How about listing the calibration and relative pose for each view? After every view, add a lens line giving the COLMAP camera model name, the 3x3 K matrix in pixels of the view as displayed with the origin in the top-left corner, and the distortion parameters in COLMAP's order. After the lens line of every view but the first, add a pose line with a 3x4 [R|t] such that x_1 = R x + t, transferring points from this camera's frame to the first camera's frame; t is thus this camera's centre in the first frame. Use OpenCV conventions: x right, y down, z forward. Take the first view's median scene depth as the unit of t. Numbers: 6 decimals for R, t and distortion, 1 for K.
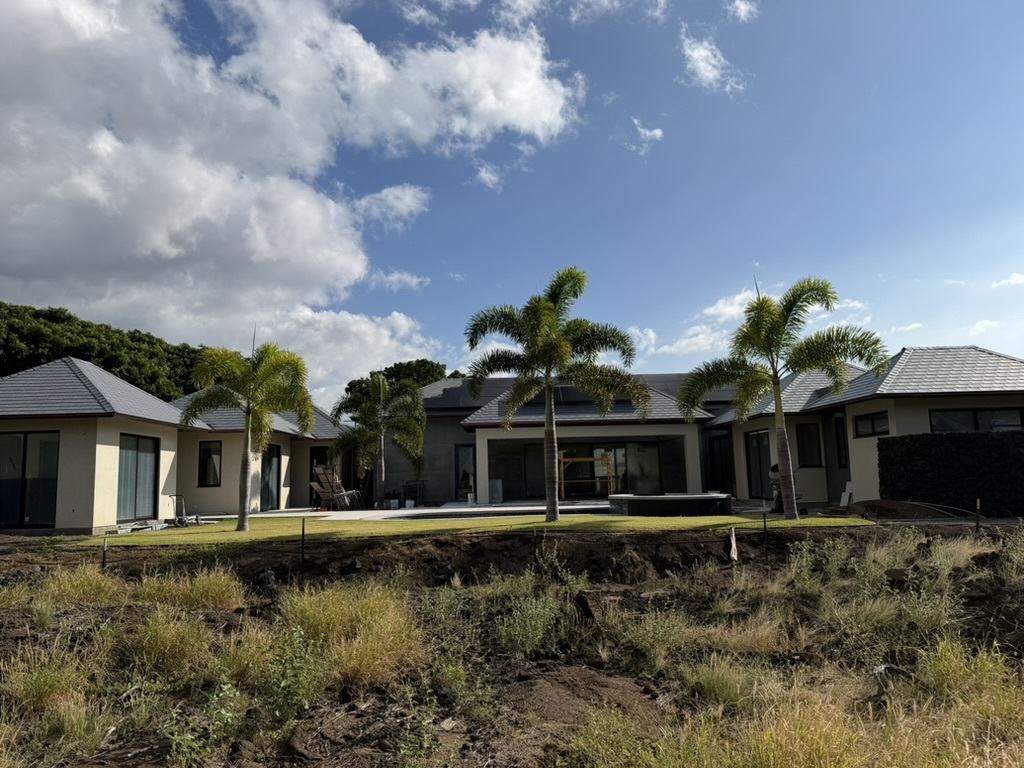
lens RADIAL K [[710.6, 0, 518.3], [0, 710.6, 388.3], [0, 0, 1]] dist [0.140887, -0.218751]
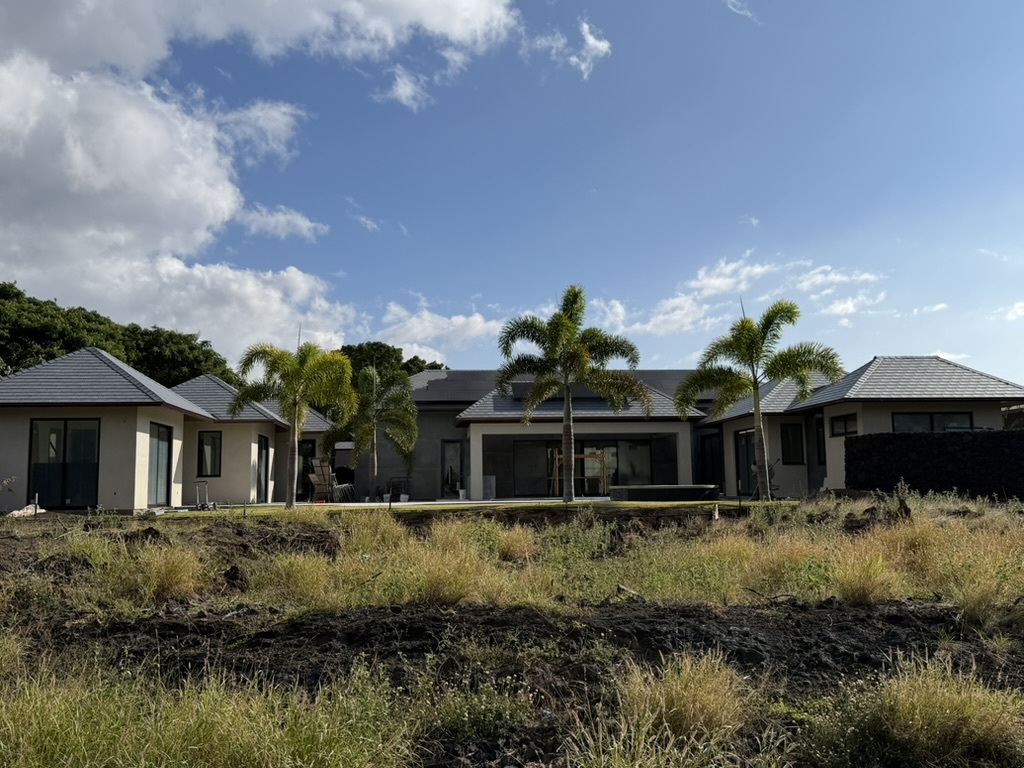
lens RADIAL K [[905.7, 0, 560.8], [0, 905.7, 381.2], [0, 0, 1]] dist [0.042215, 0.000300]
pose [[0.993014, 0.022506, 0.115831, -0.095613], [-0.023310, 0.999713, 0.005595, -0.013346], [-0.115672, -0.008256, 0.993253, -0.296001]]
